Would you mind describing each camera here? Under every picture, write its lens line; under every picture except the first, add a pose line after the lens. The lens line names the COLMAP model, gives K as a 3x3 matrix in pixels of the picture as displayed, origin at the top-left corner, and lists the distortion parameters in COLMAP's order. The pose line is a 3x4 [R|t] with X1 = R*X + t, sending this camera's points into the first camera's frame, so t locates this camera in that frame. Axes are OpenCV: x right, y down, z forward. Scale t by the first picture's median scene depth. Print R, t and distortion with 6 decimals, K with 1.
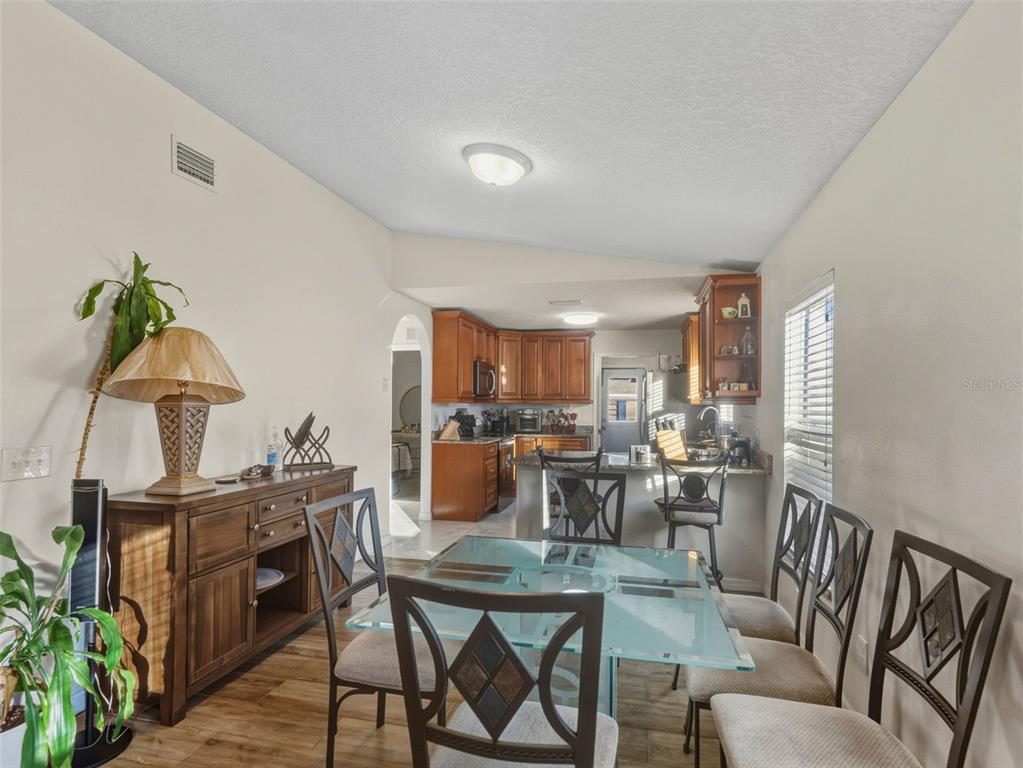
lens RADIAL K [[545.1, 0, 514.0], [0, 545.1, 393.2], [0, 0, 1]] dist [-0.005595, -0.001187]
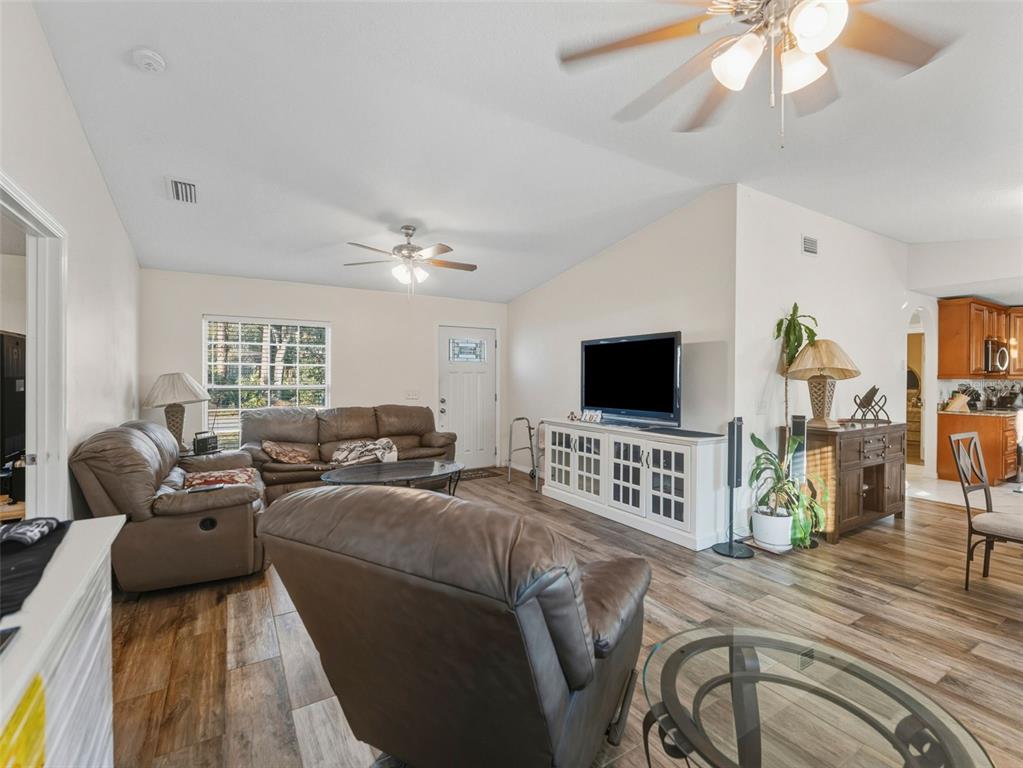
lens RADIAL K [[468.3, 0, 509.0], [0, 468.3, 379.1], [0, 0, 1]] dist [0.005486, 0.000154]
pose [[0.712857, -0.000435, -0.701310, -0.096534], [0.014096, 0.999807, 0.013708, -0.008618], [0.701168, -0.019657, 0.712725, -0.355719]]
